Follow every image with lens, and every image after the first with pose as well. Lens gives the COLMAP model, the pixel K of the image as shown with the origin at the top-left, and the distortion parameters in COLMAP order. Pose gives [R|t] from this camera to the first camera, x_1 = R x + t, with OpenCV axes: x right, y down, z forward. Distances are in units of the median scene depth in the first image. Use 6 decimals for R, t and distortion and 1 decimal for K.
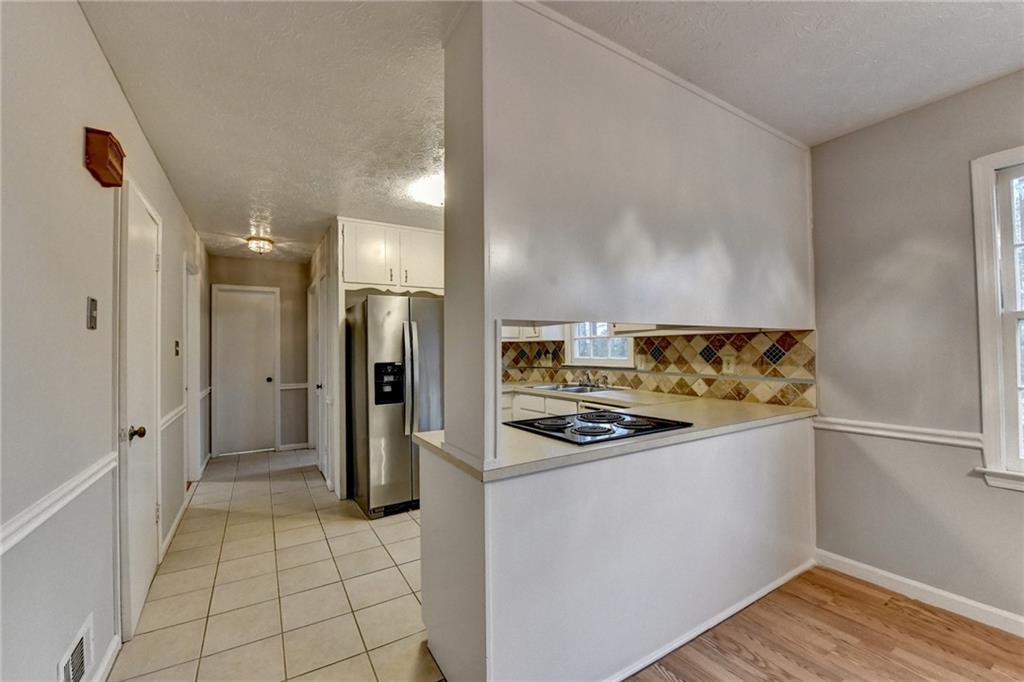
lens RADIAL K [[411.0, 0, 503.3], [0, 411.0, 345.0], [0, 0, 1]] dist [-0.008972, -0.004497]
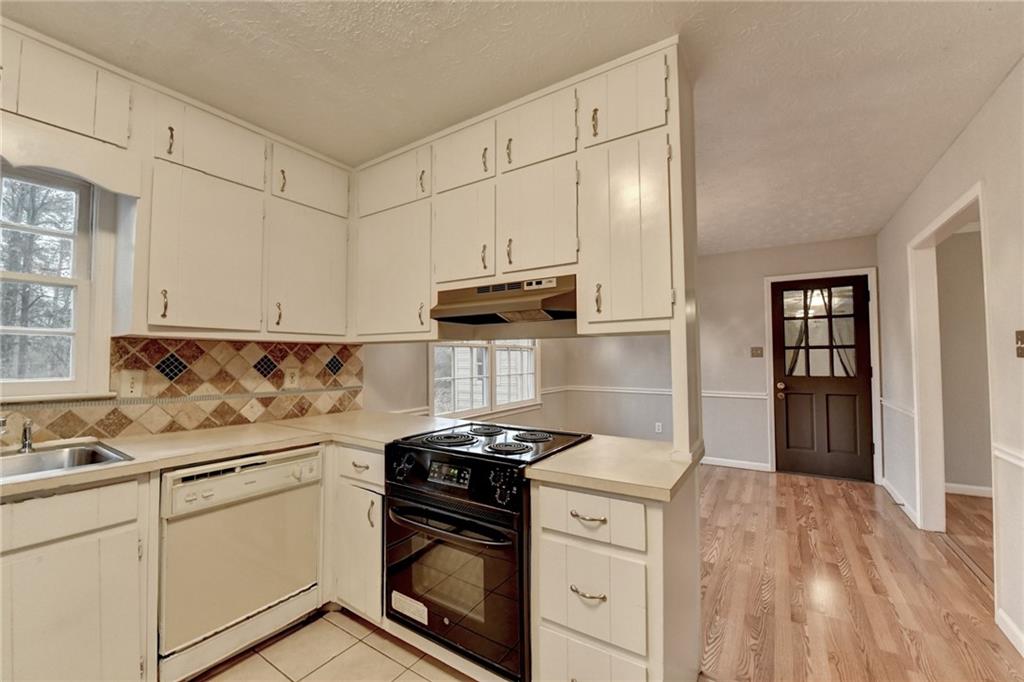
lens RADIAL K [[411.0, 0, 503.3], [0, 411.0, 345.0], [0, 0, 1]] dist [-0.008972, -0.004497]
pose [[-0.425411, 0.039690, 0.904129, -0.441539], [-0.006282, 0.998884, -0.046805, 0.014994], [-0.904978, -0.025591, -0.424687, 0.959649]]
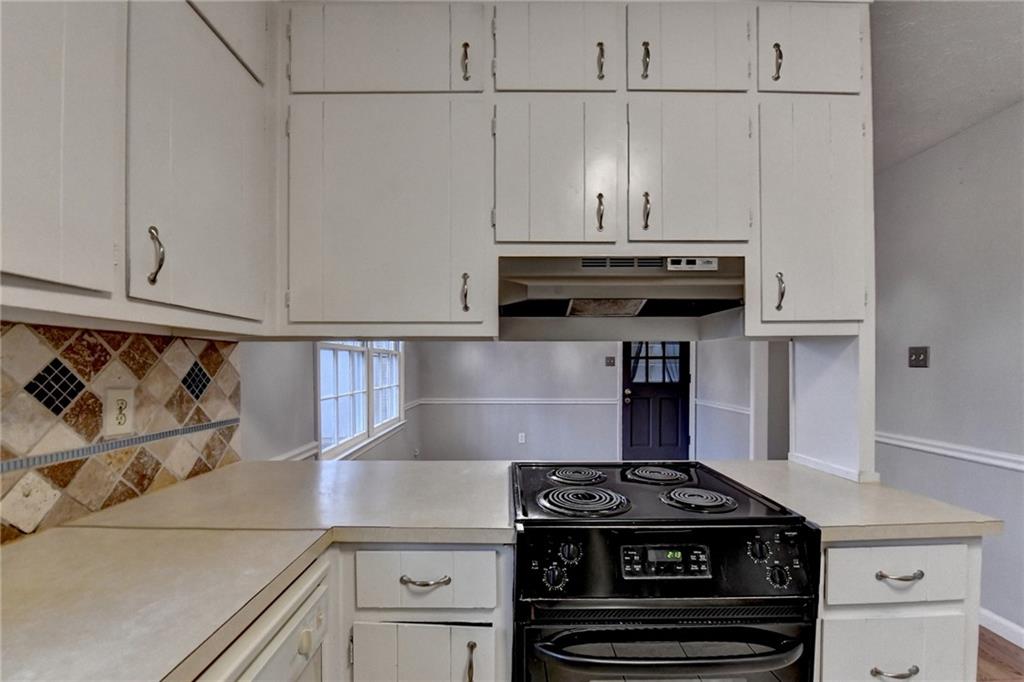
lens RADIAL K [[423.1, 0, 510.4], [0, 423.1, 373.4], [0, 0, 1]] dist [-0.023734, -0.000299]
pose [[-0.860521, 0.000932, 0.509414, 0.033601], [0.001134, 0.999999, 0.000087, 0.011712], [-0.509414, 0.000652, -0.860521, 1.142088]]
